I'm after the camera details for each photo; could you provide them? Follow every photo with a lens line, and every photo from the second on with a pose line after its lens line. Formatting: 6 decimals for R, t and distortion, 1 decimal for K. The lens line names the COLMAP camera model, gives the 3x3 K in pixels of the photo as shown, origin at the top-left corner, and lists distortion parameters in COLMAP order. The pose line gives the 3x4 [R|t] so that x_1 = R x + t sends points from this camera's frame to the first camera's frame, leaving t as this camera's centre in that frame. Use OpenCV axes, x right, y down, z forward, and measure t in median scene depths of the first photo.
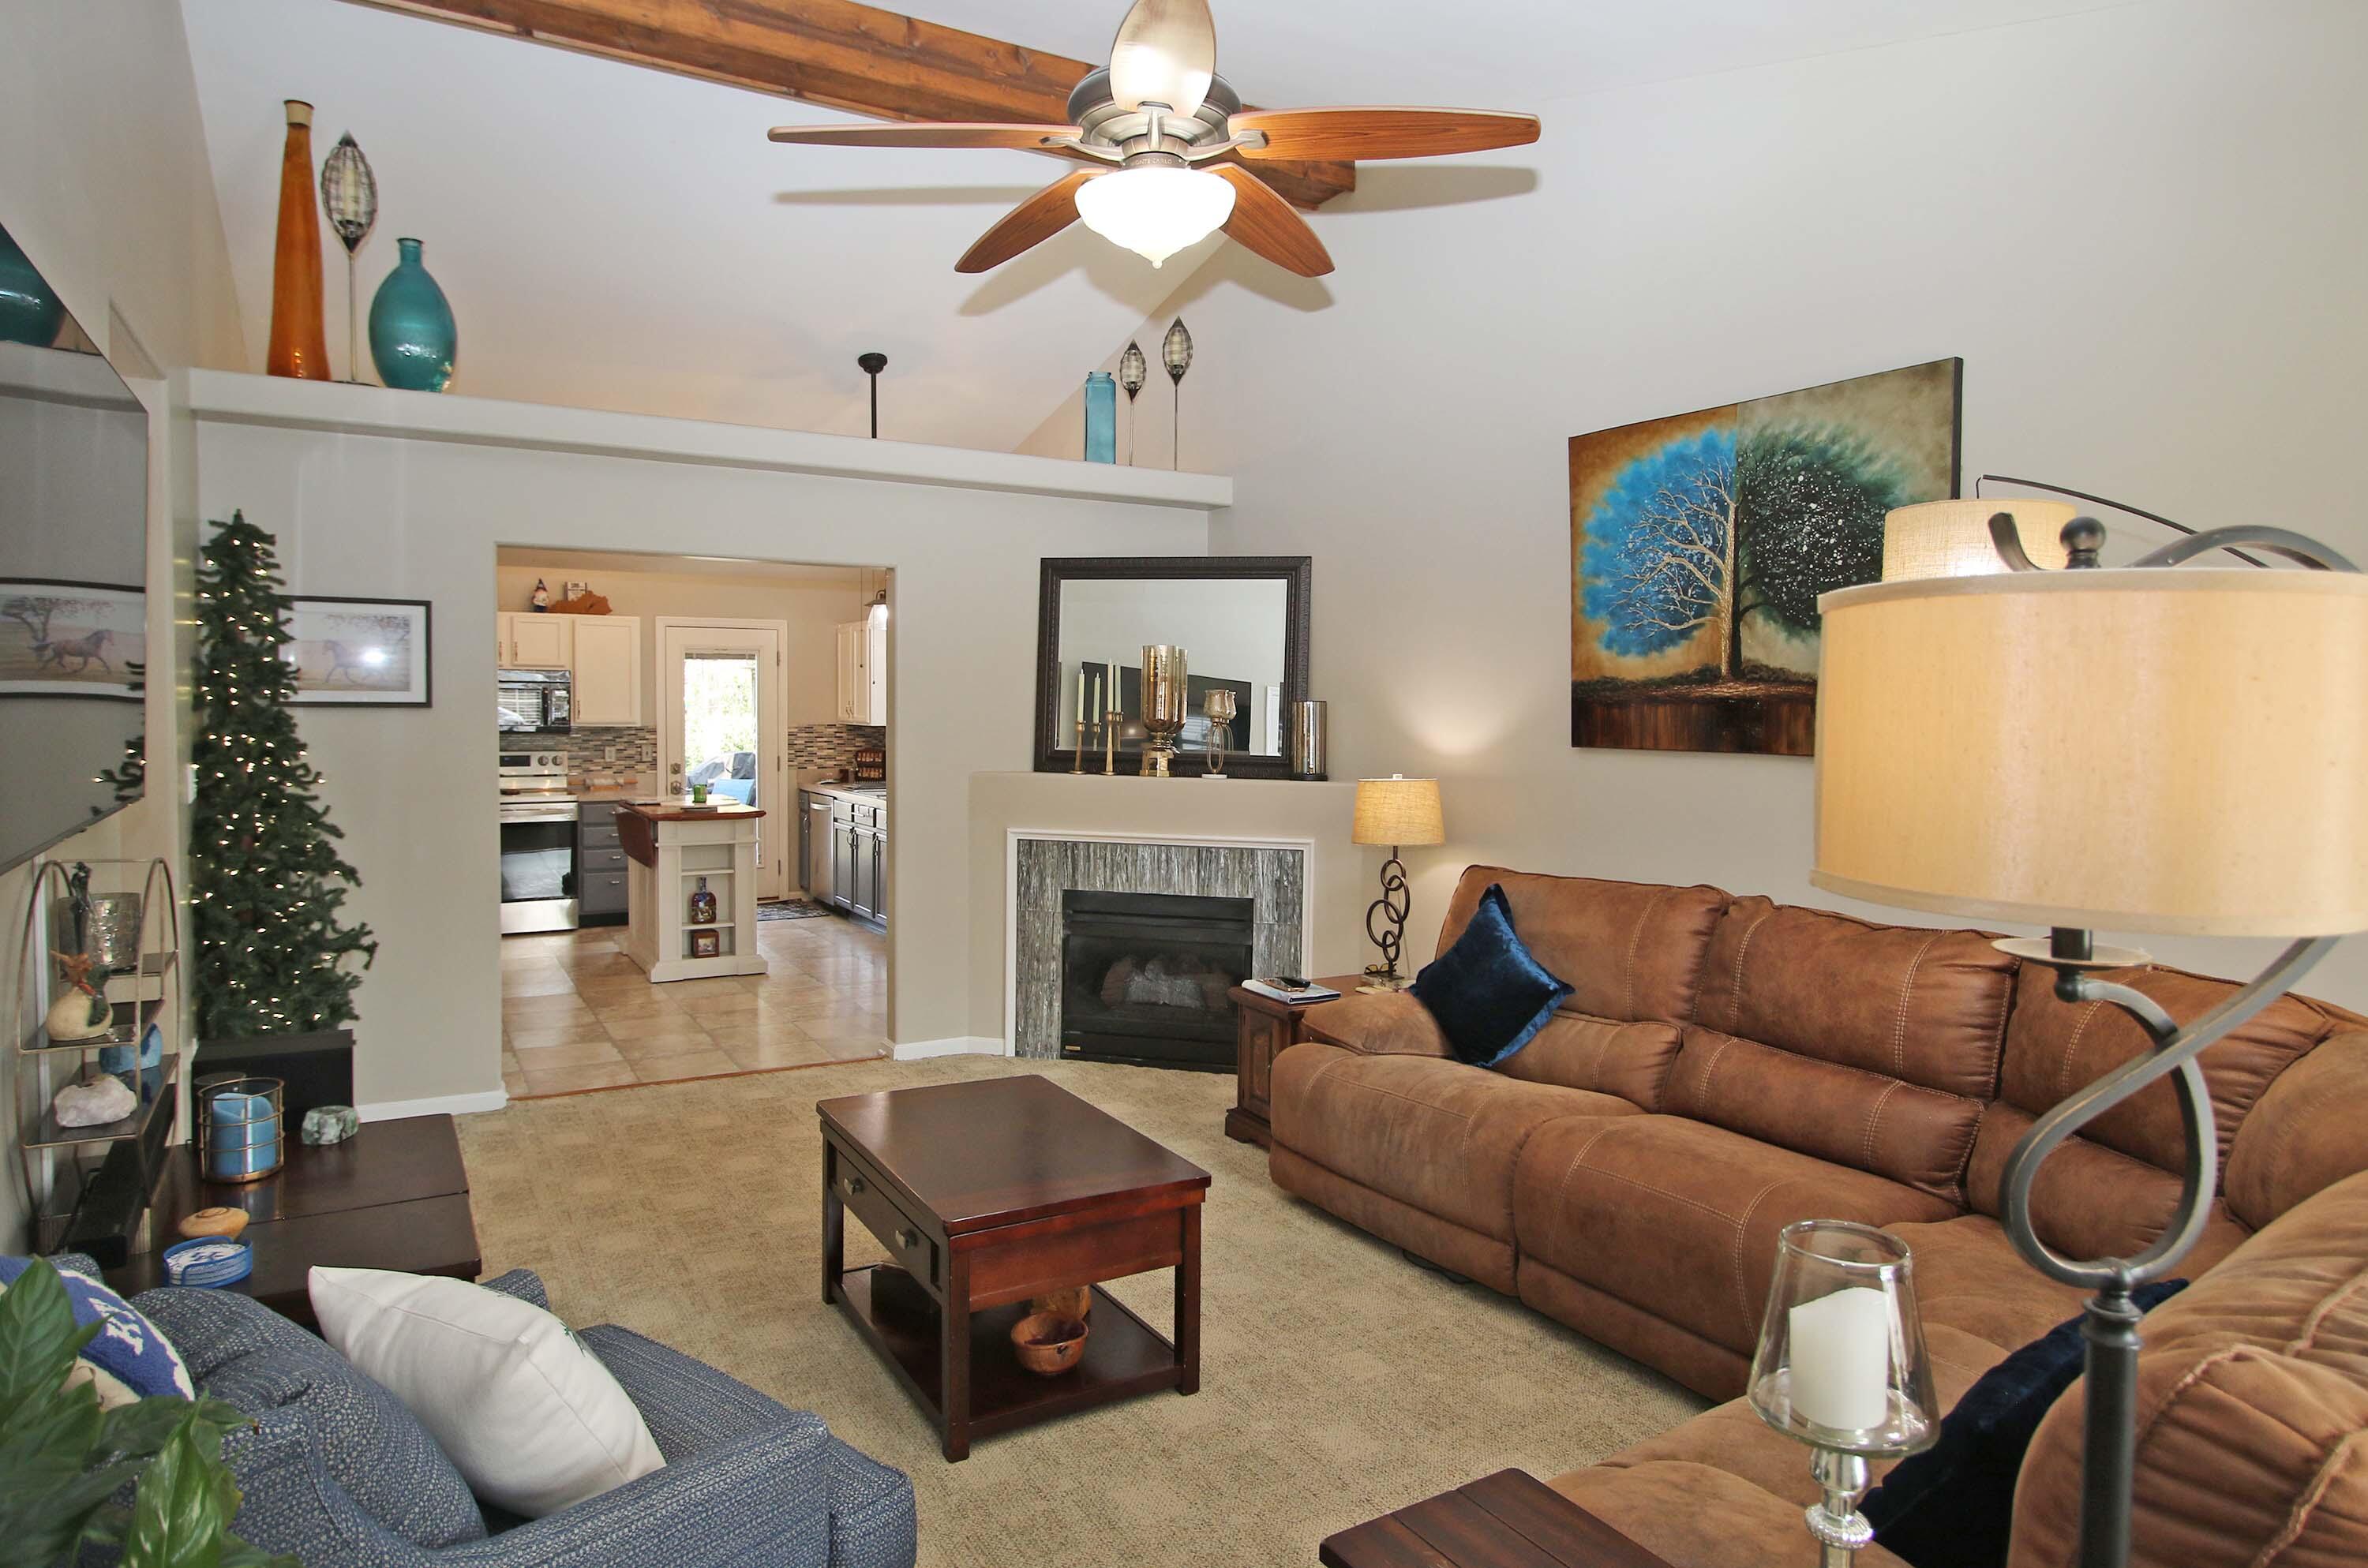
lens RADIAL K [[1347.6, 0, 1138.3], [0, 1347.6, 756.0], [0, 0, 1]] dist [-0.000645, 0.000385]
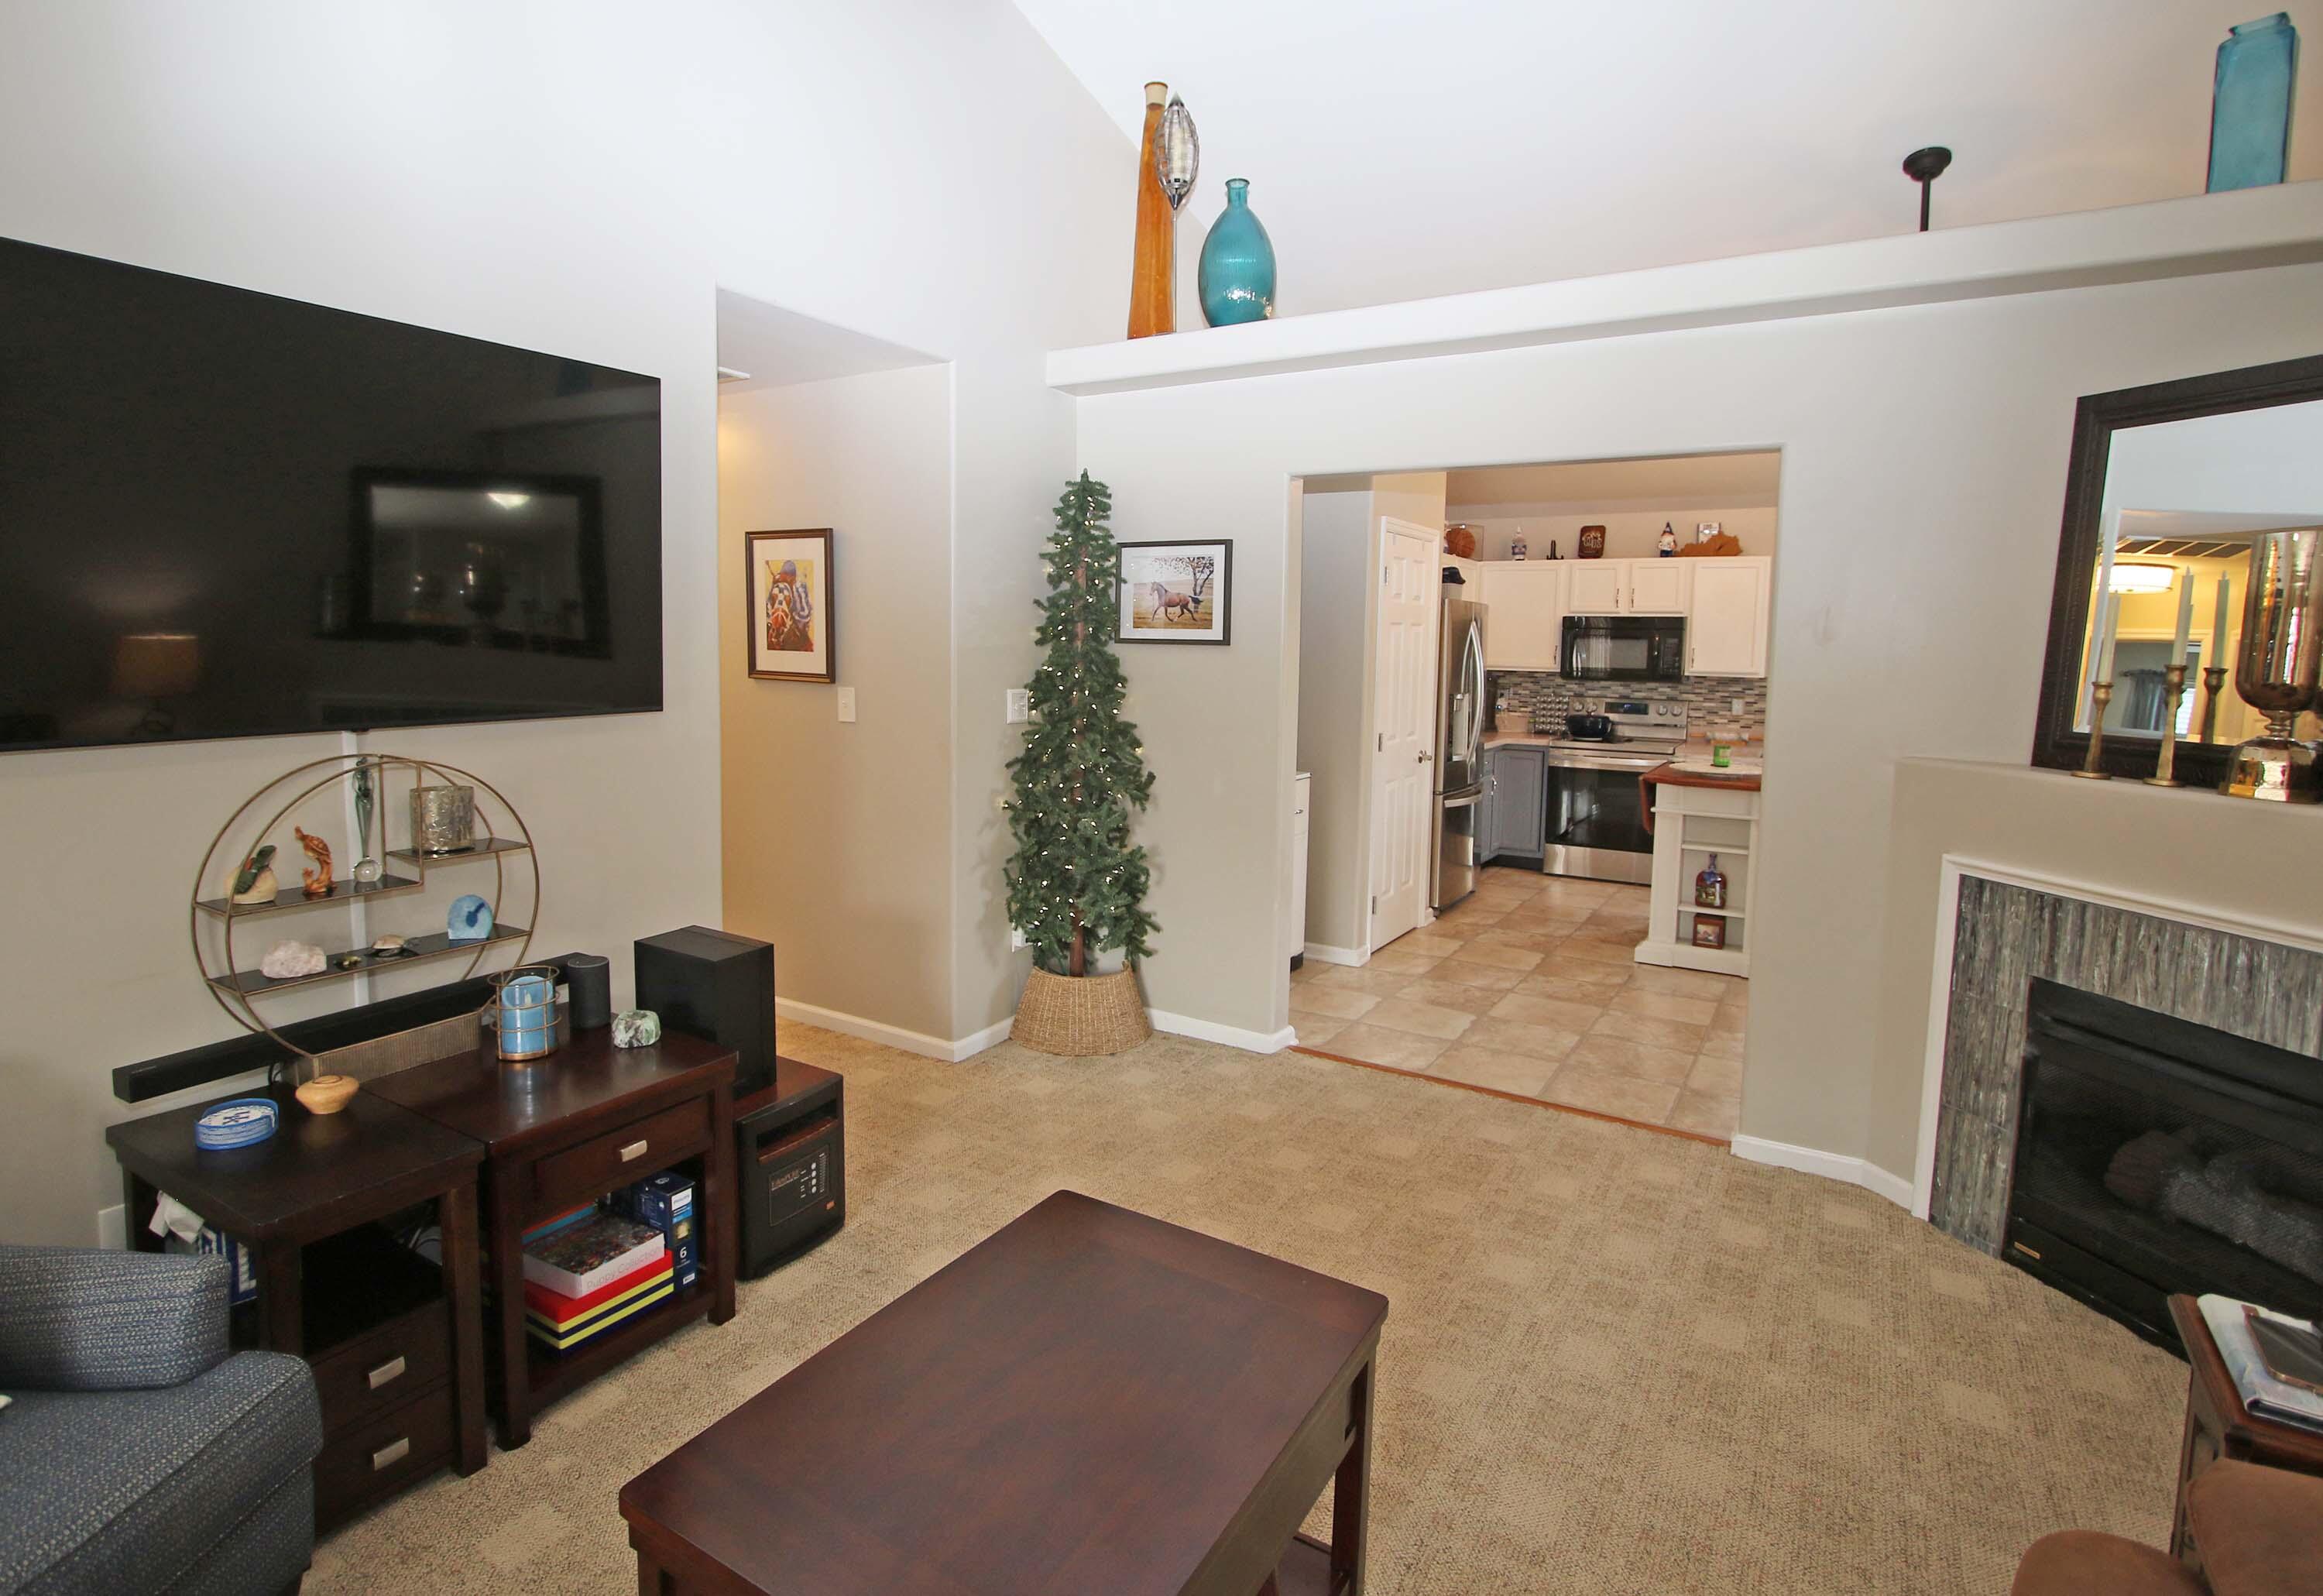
lens RADIAL K [[1163.4, 0, 1157.0], [0, 1163.4, 743.7], [0, 0, 1]] dist [-0.011149, 0.001421]
pose [[0.496151, 0.078265, -0.864701, 0.167458], [-0.047637, 0.996883, 0.062896, -0.011780], [0.866928, 0.009986, 0.498333, 0.408379]]
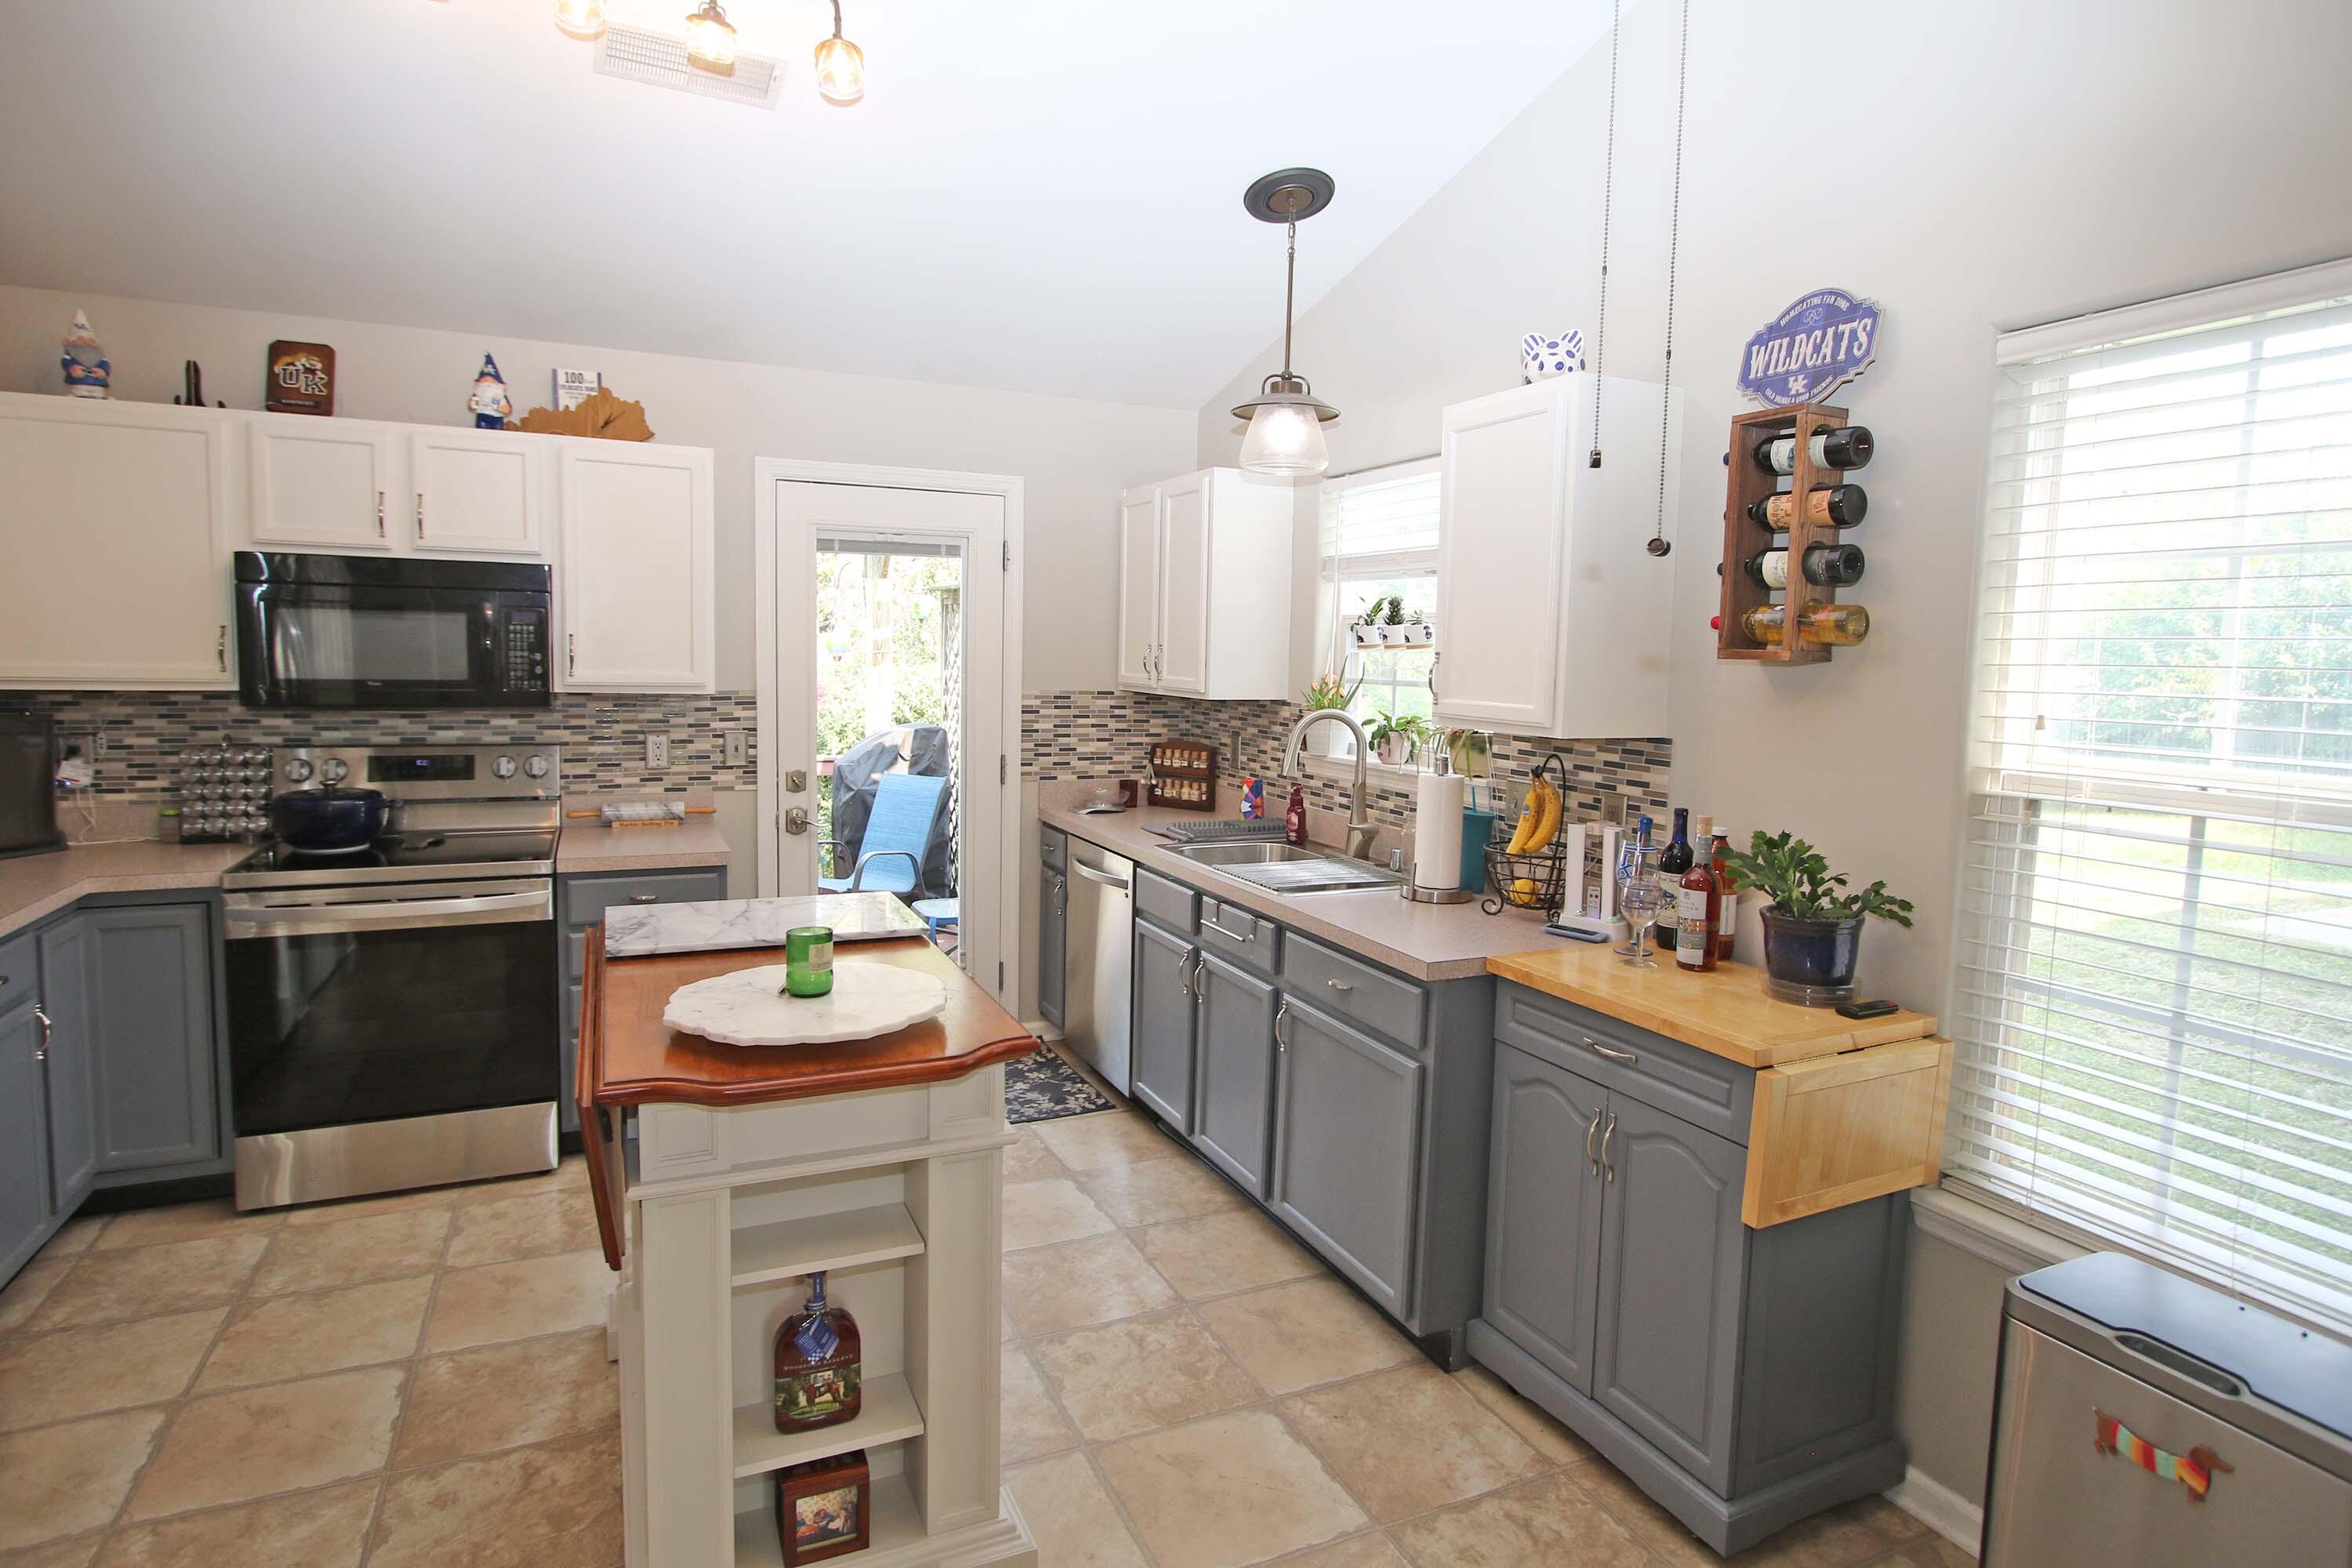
lens RADIAL K [[1227.5, 0, 1176.8], [0, 1227.5, 758.4], [0, 0, 1]] dist [-0.027357, -0.000107]
pose [[0.997006, 0.023446, -0.073681, -0.290887], [-0.020114, 0.998755, 0.045645, -0.034907], [0.074660, -0.044026, 0.996237, 0.950842]]
